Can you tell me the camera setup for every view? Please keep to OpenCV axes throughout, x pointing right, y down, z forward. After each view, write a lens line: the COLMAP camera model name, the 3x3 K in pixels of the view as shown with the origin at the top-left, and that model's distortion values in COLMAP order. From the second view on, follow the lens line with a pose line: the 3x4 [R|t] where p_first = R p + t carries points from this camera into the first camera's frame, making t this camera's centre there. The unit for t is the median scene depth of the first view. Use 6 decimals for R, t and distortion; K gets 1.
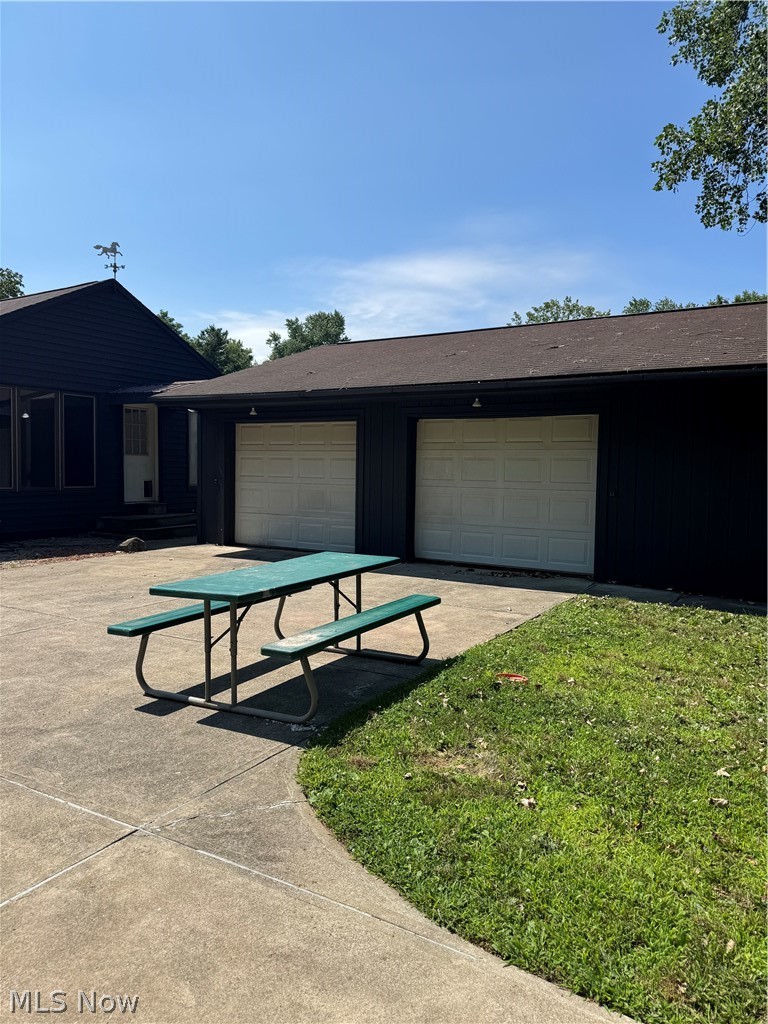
lens RADIAL K [[717.2, 0, 384.0], [0, 717.2, 512.0], [0, 0, 1]] dist [0.144910, -0.229391]
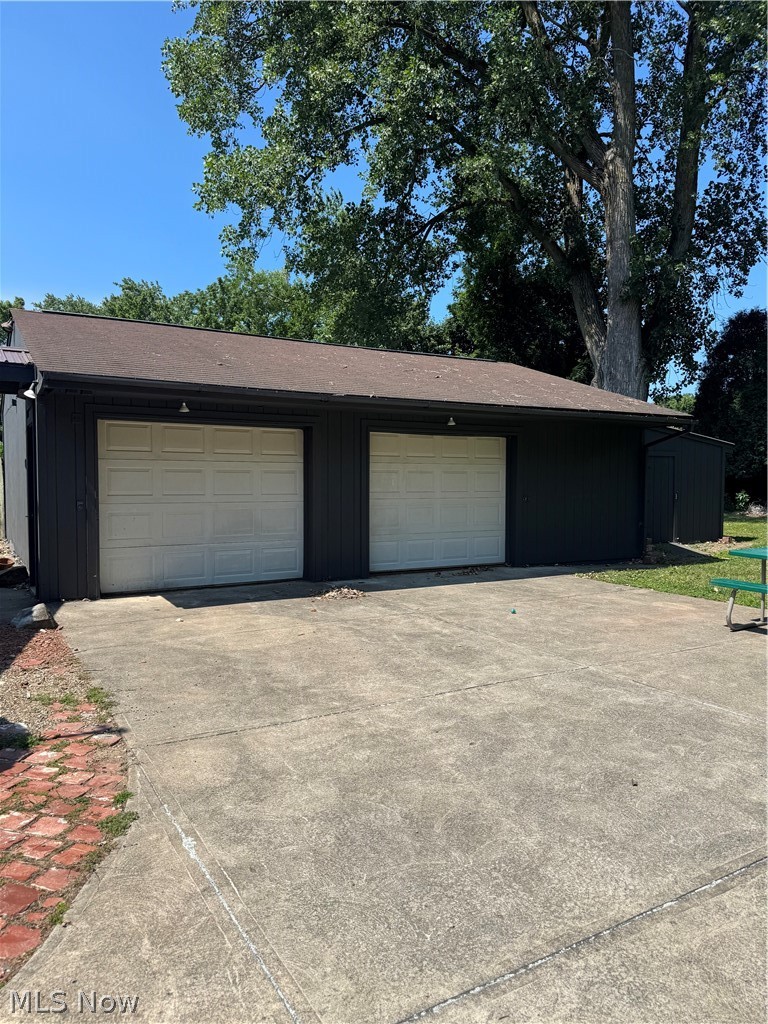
lens RADIAL K [[717.2, 0, 384.0], [0, 717.2, 512.0], [0, 0, 1]] dist [0.144910, -0.229391]
pose [[0.478171, -0.051026, 0.876783, -0.823428], [0.060516, 0.997852, 0.025068, -0.042686], [-0.876179, 0.041072, 0.480232, 0.516967]]
